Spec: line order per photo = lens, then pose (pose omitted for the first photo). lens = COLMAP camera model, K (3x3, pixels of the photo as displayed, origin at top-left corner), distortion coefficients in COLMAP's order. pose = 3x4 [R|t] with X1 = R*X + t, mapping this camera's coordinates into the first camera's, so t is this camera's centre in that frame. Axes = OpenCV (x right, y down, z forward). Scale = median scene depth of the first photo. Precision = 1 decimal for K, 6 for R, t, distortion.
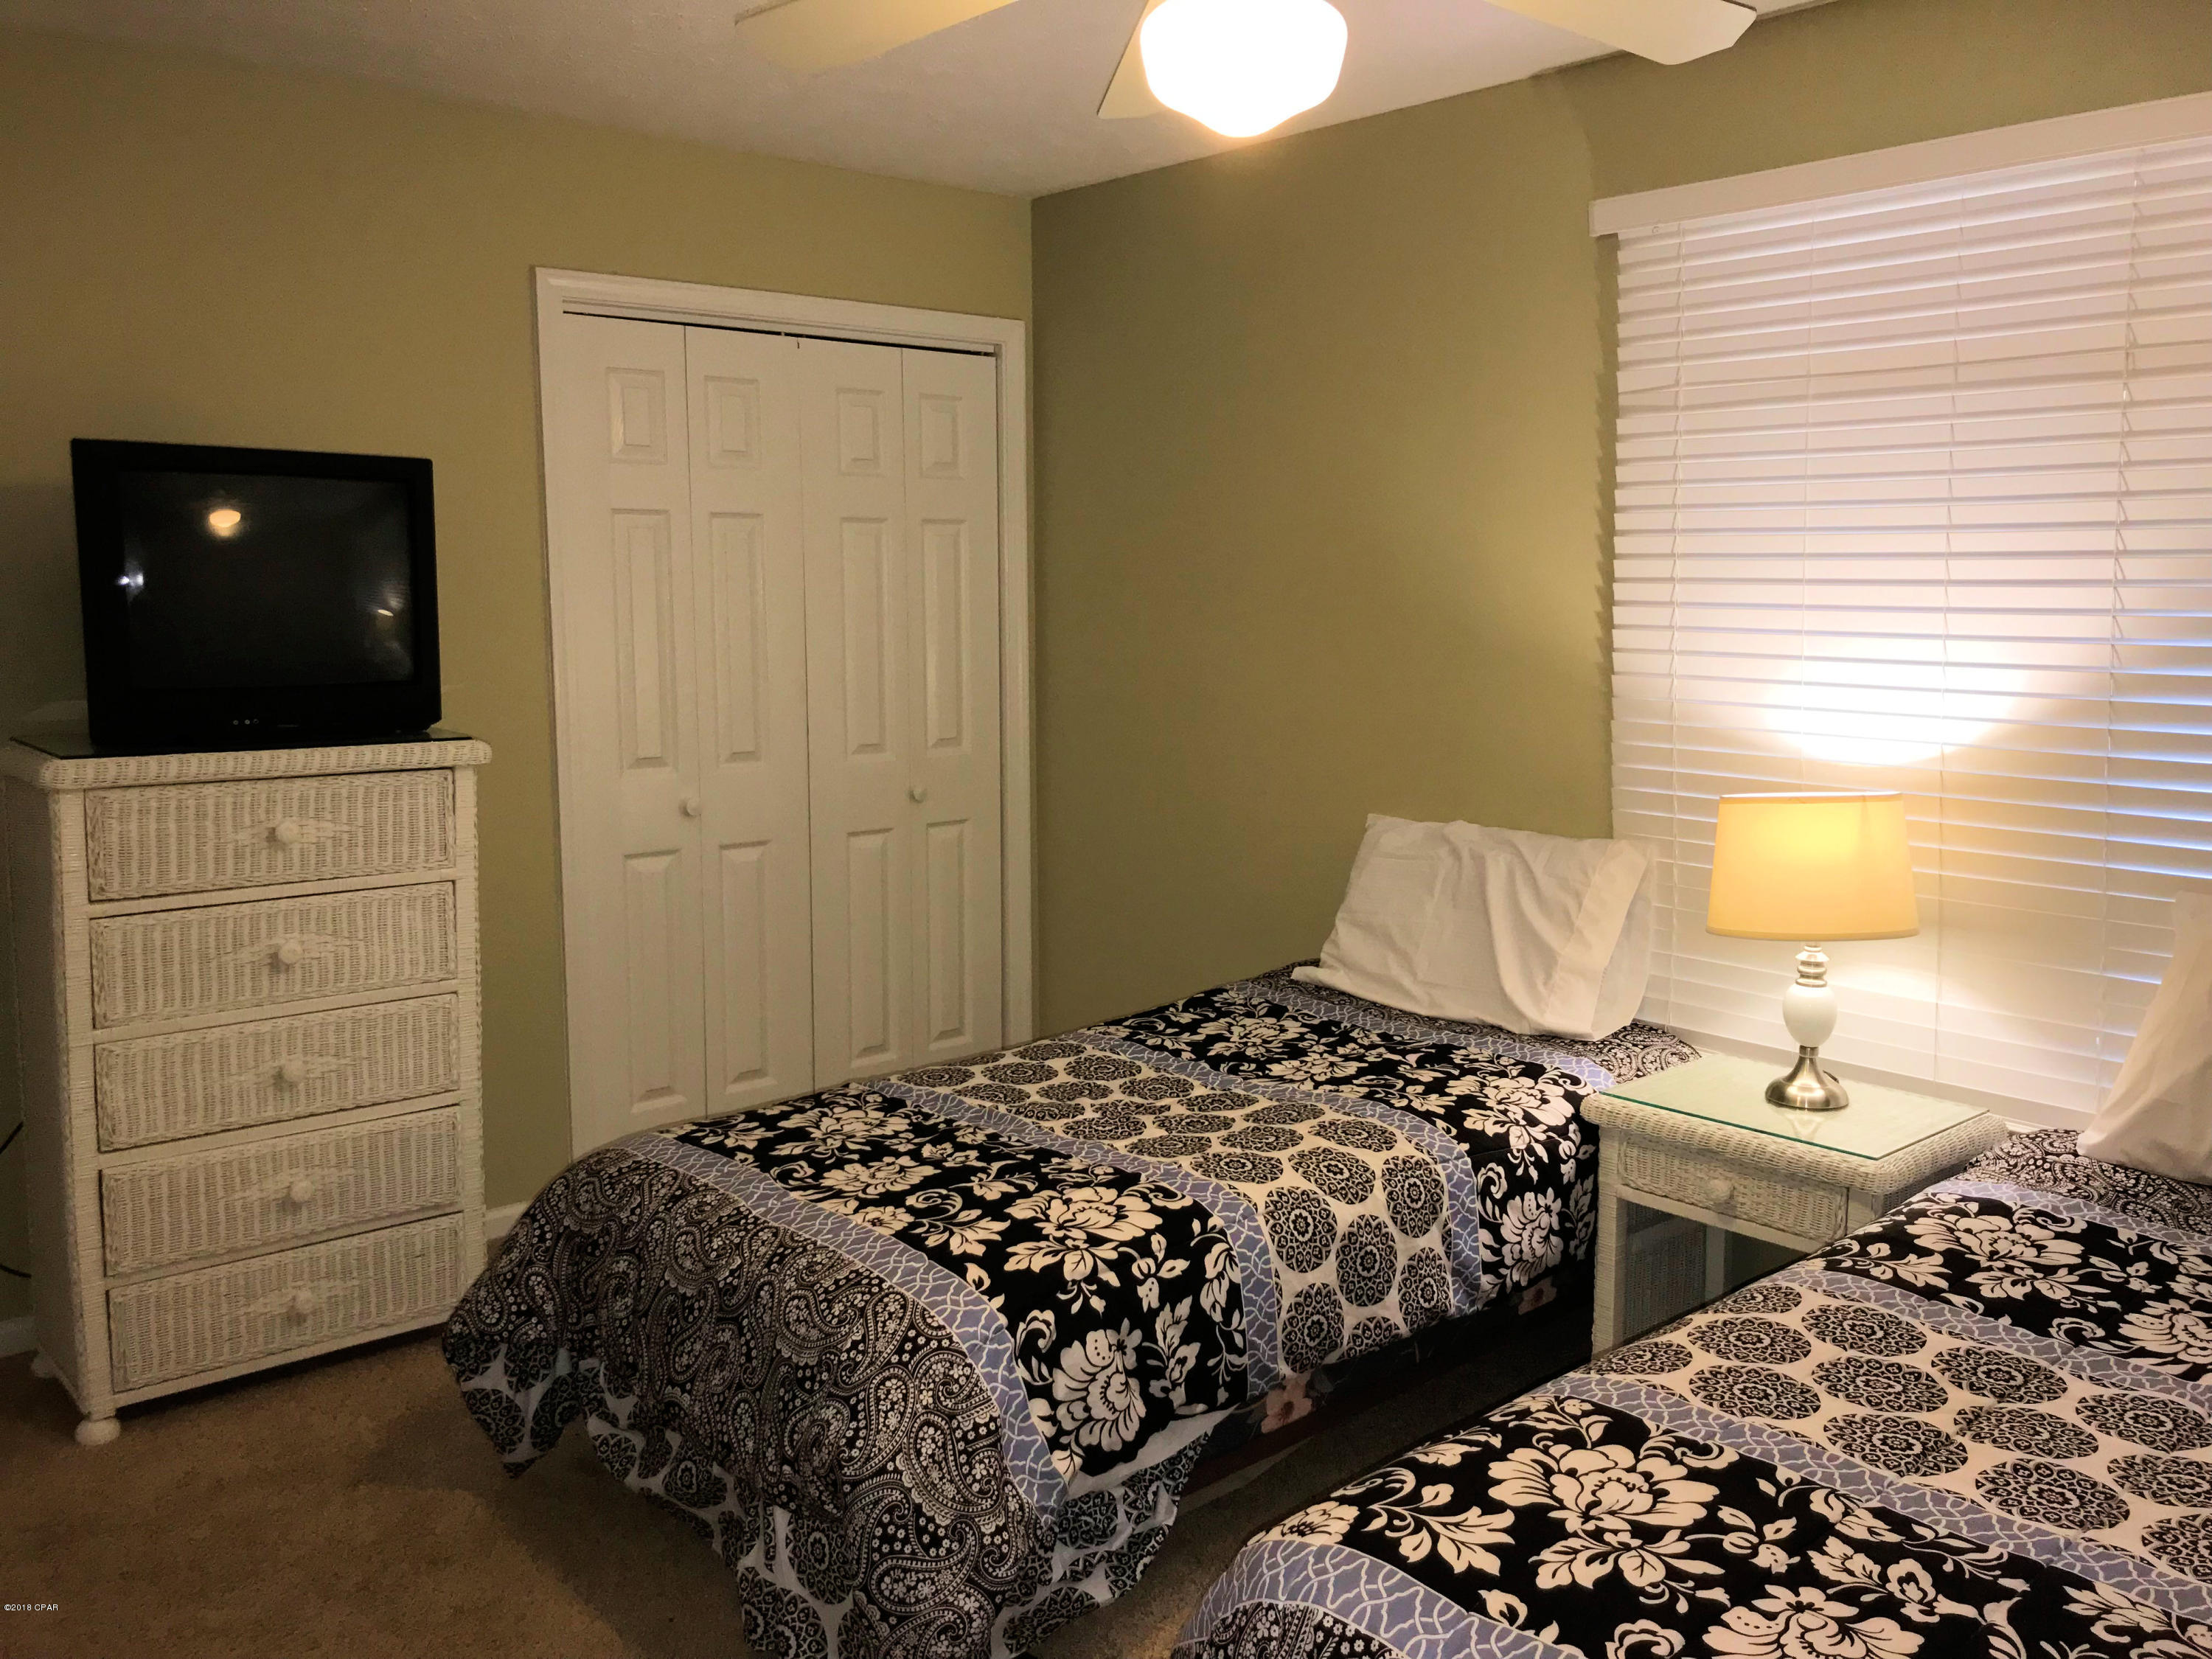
lens RADIAL K [[1789.7, 0, 1106.0], [0, 1789.7, 829.5], [0, 0, 1]] dist [0.011124, -0.031685]
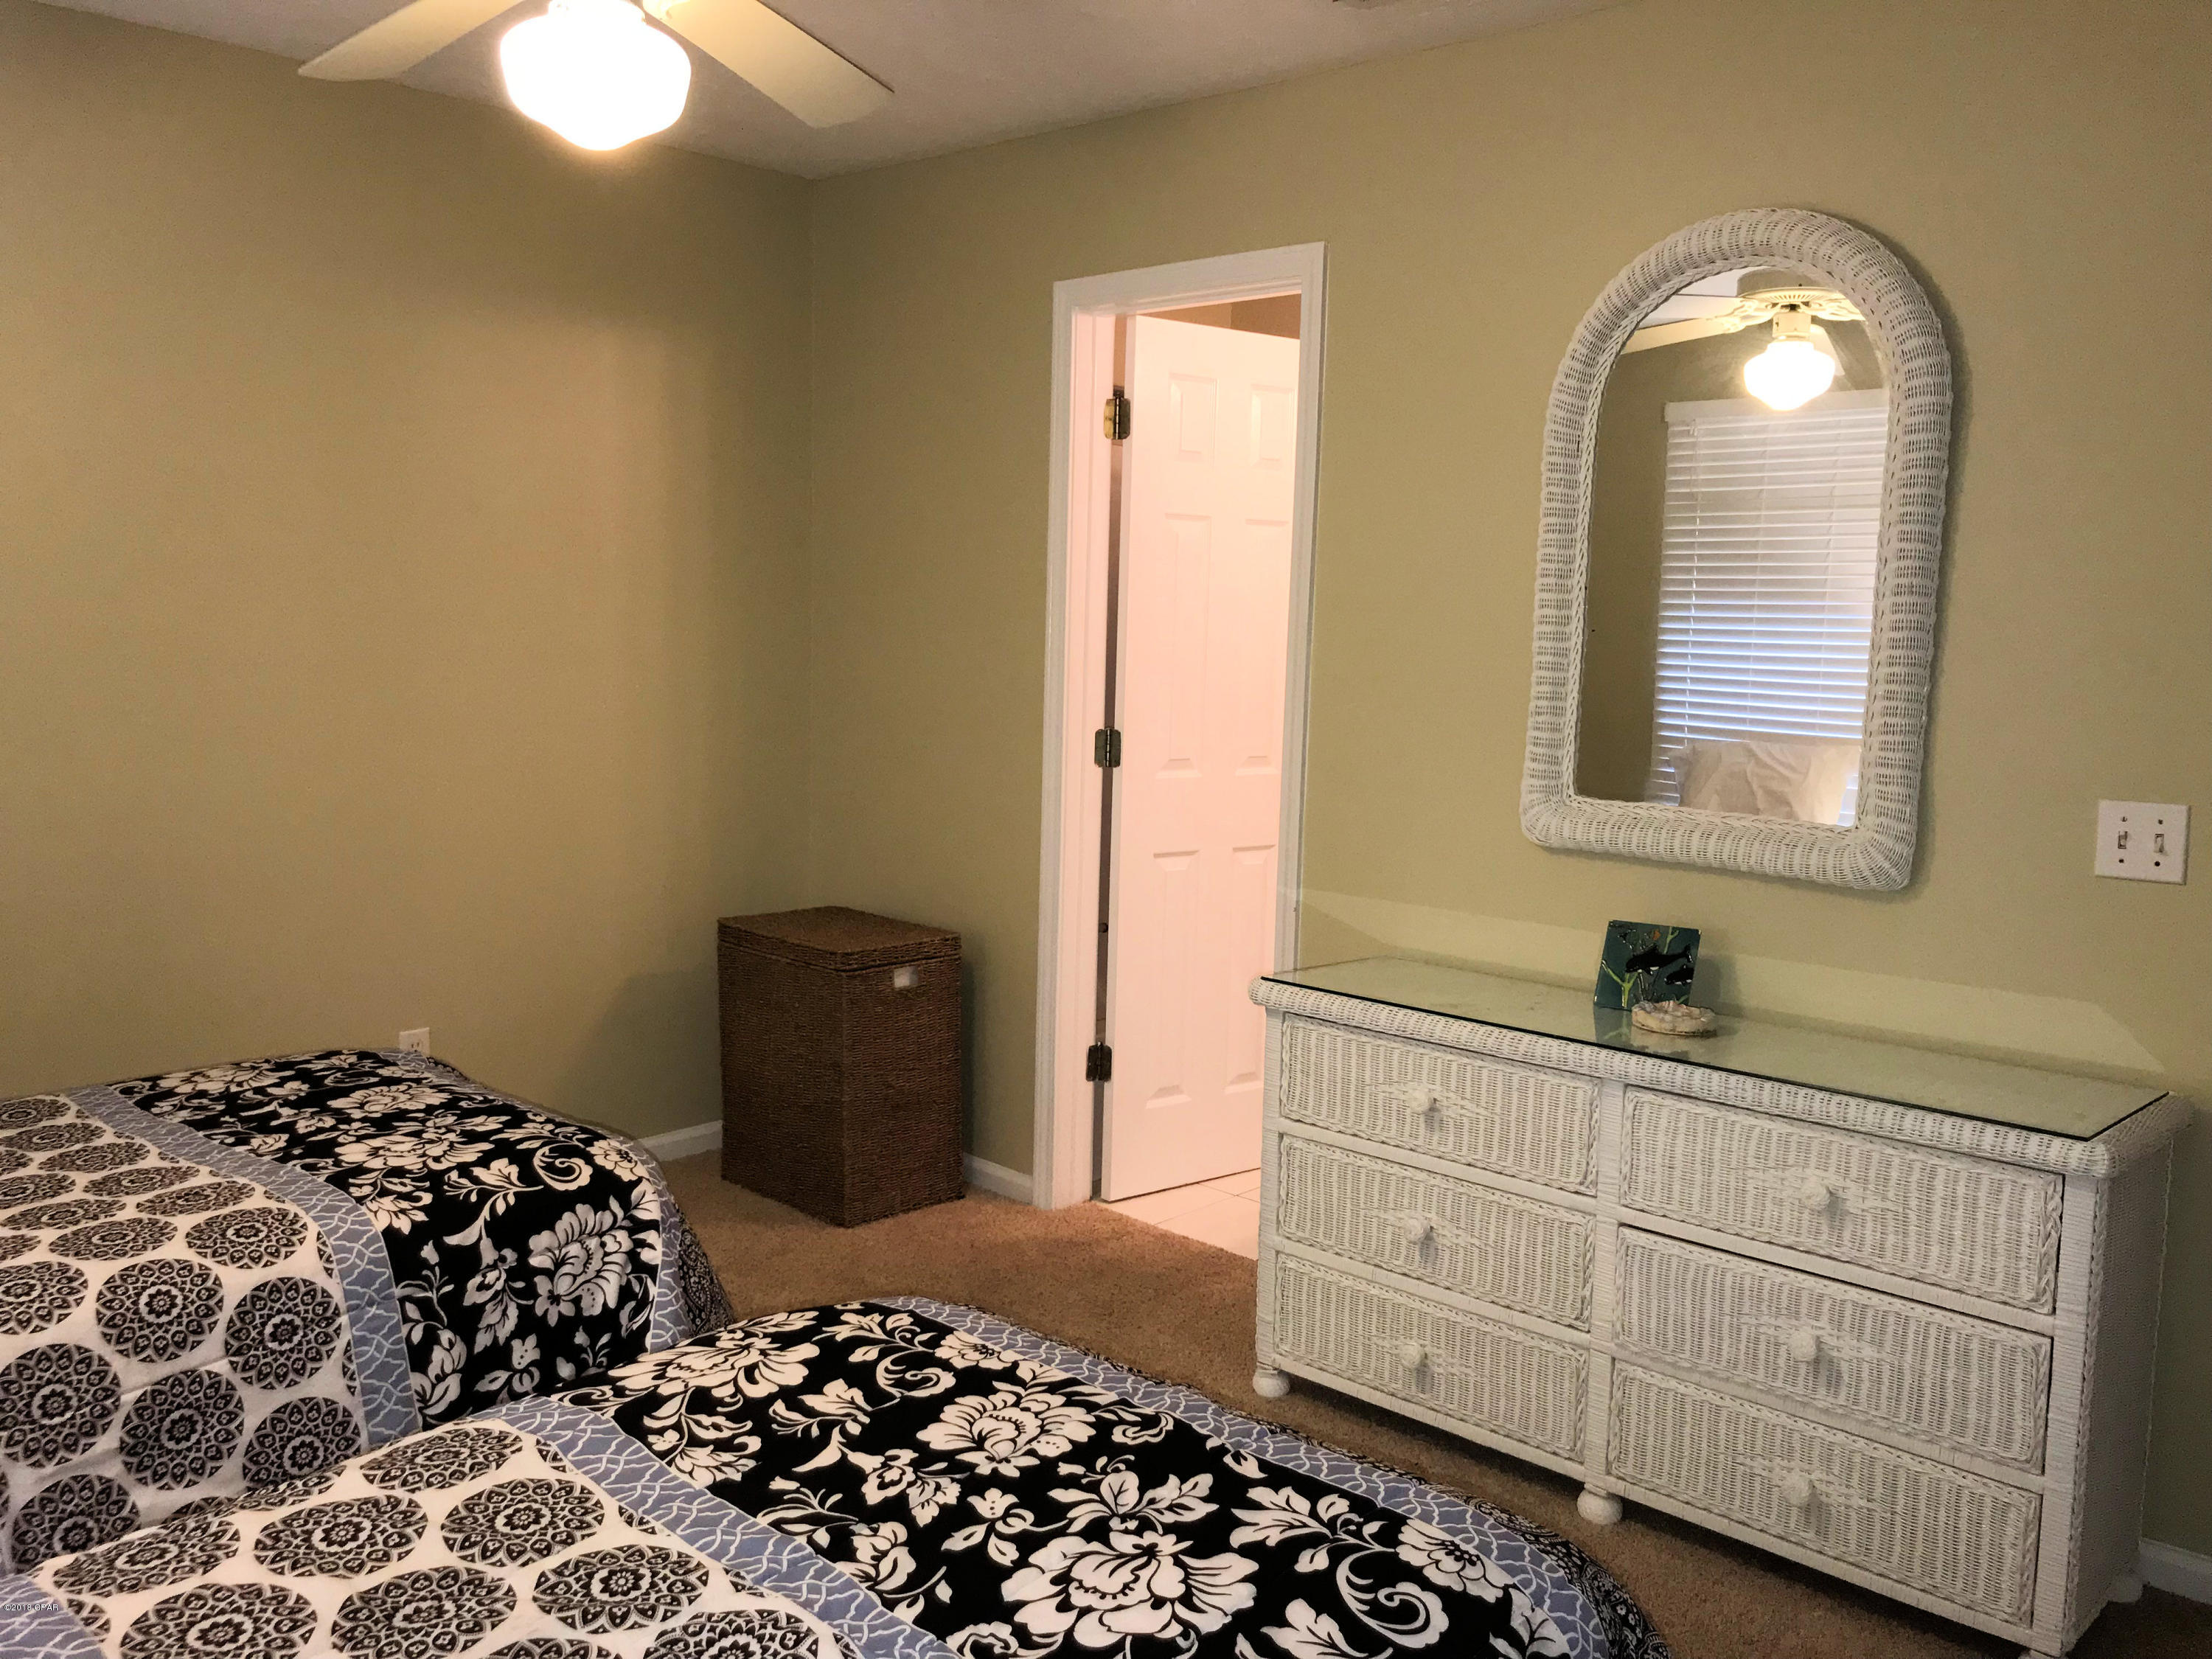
lens RADIAL K [[1826.9, 0, 1083.1], [0, 1826.9, 823.6], [0, 0, 1]] dist [0.017248, 0.014070]
pose [[-0.995958, -0.007354, -0.089522, -0.093149], [-0.030373, 0.965508, 0.258597, -0.203161], [0.084533, 0.260270, -0.961828, 1.623112]]
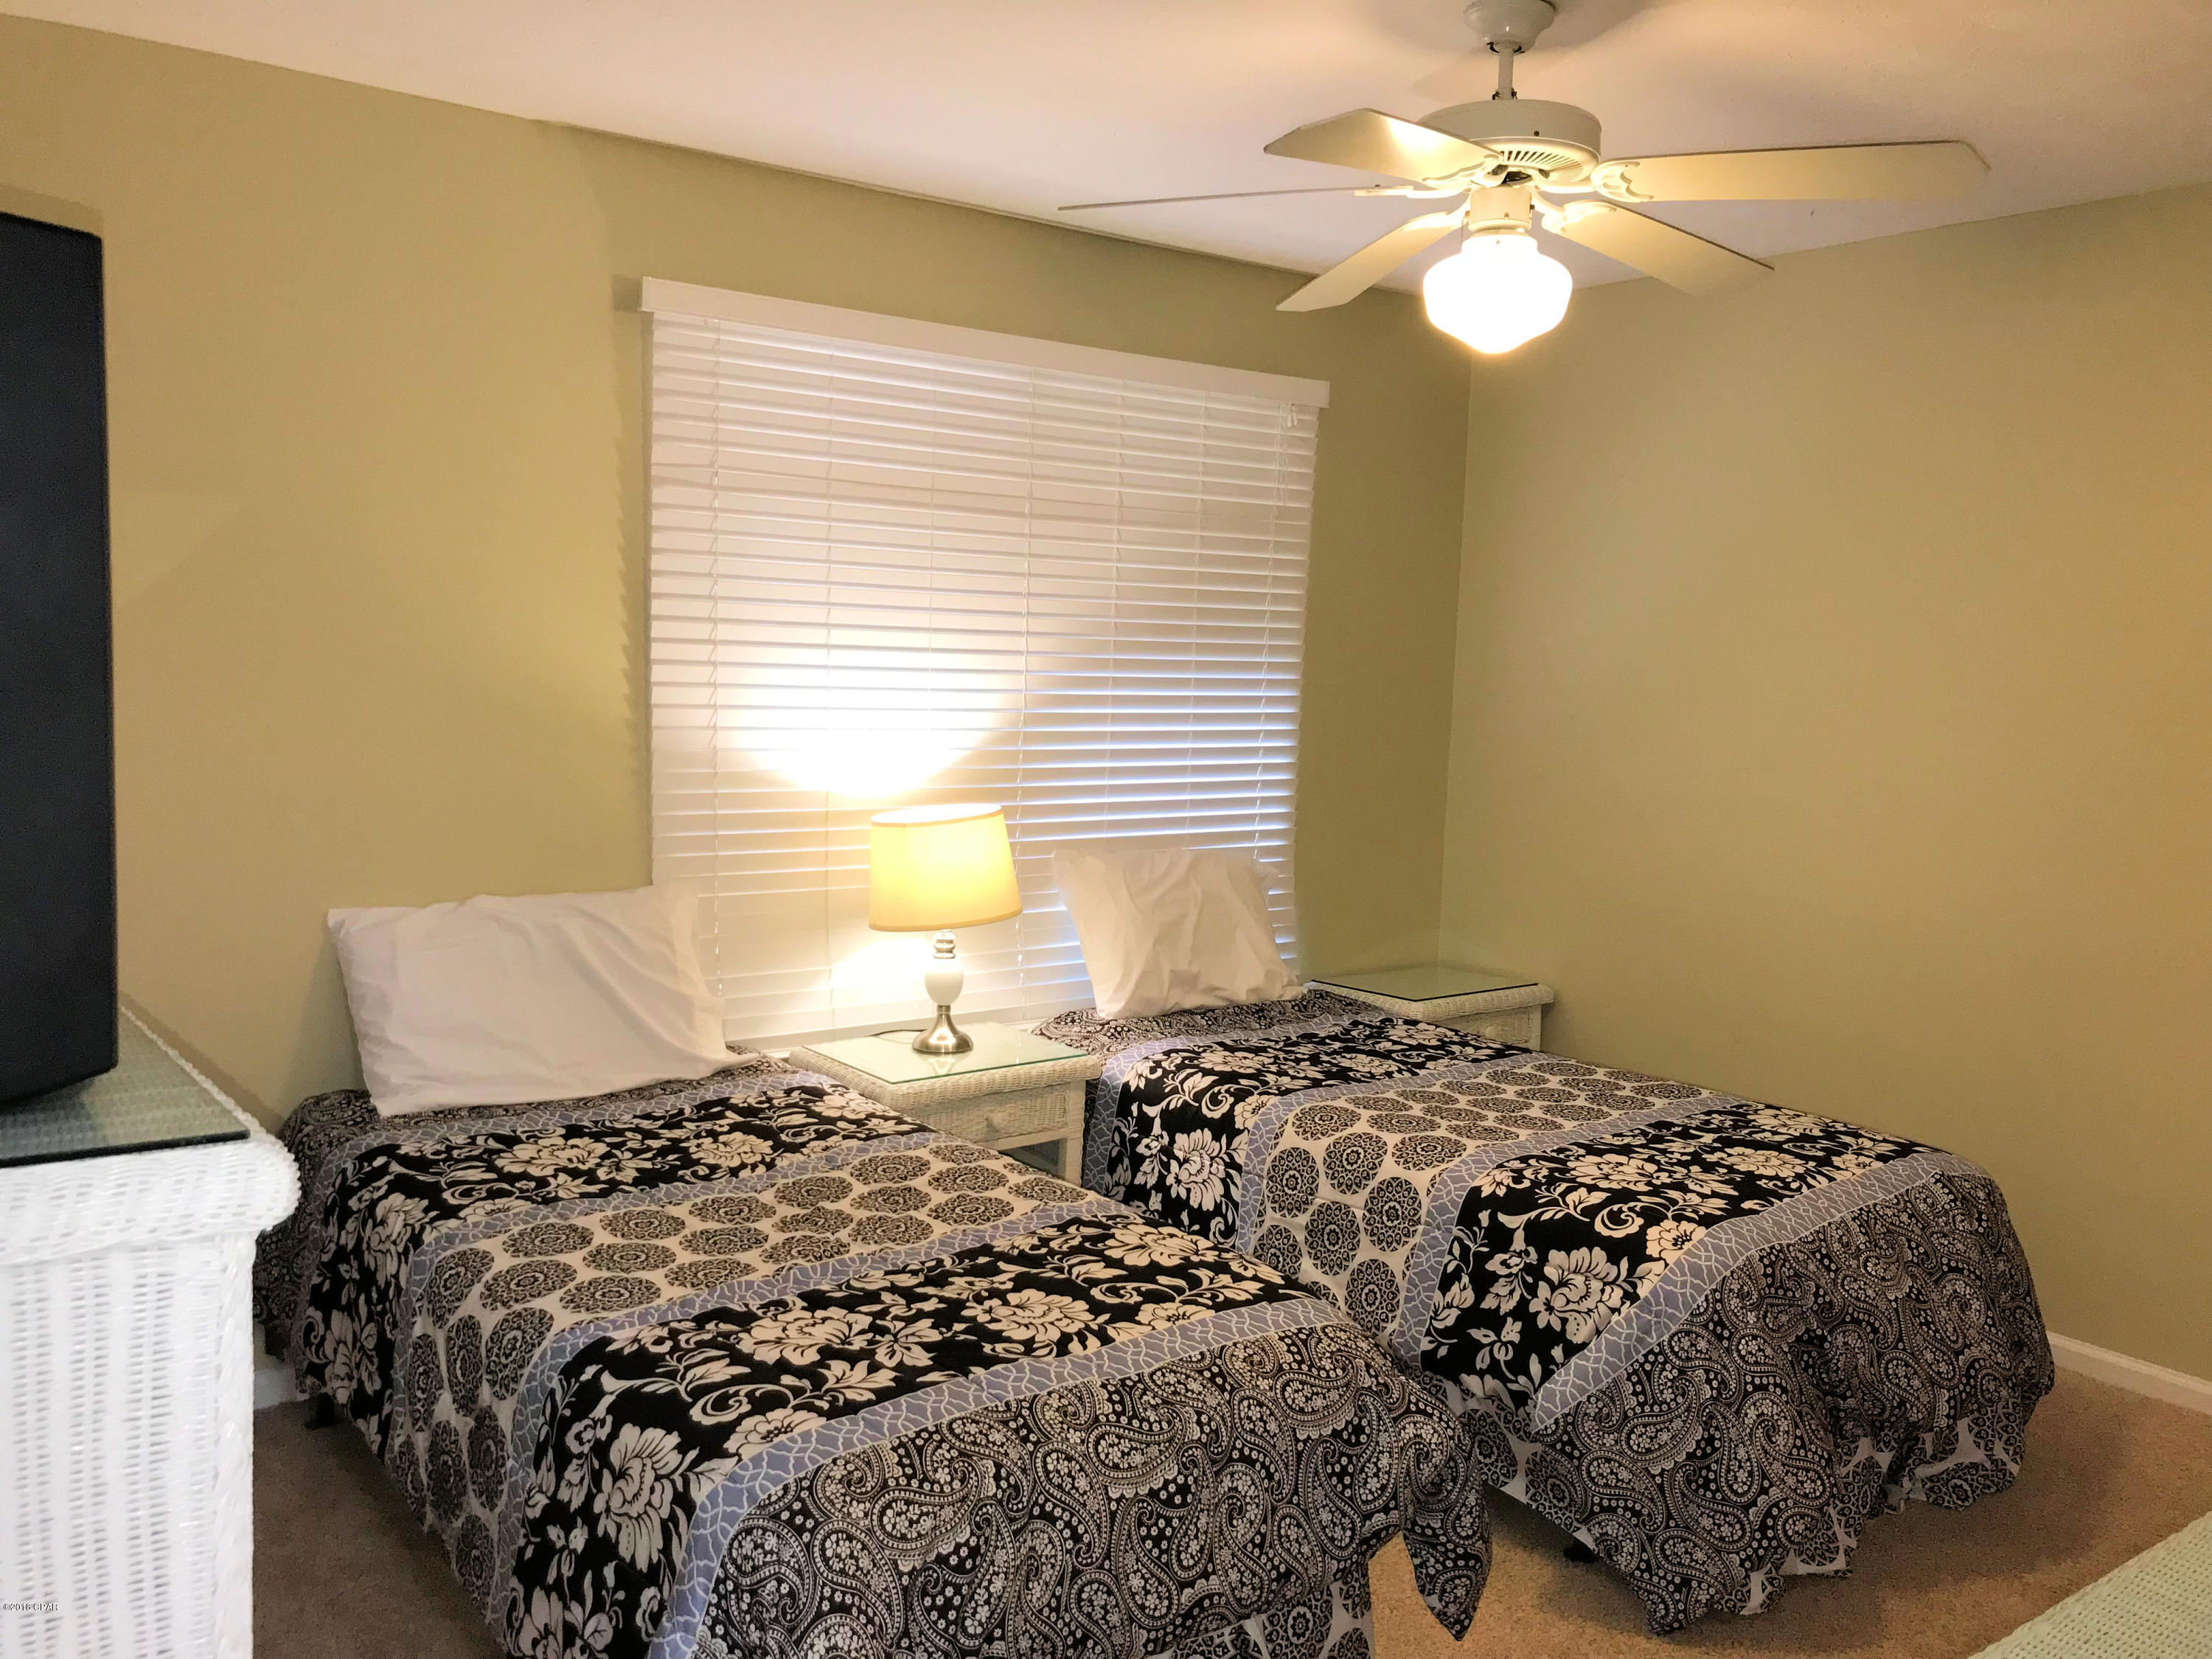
lens RADIAL K [[1789.7, 0, 1106.0], [0, 1789.7, 829.5], [0, 0, 1]] dist [0.011124, -0.031685]
pose [[0.078107, -0.093585, 0.992543, -0.999716], [0.109918, 0.990323, 0.084726, -0.118443], [-0.990867, 0.102480, 0.087637, 0.874853]]
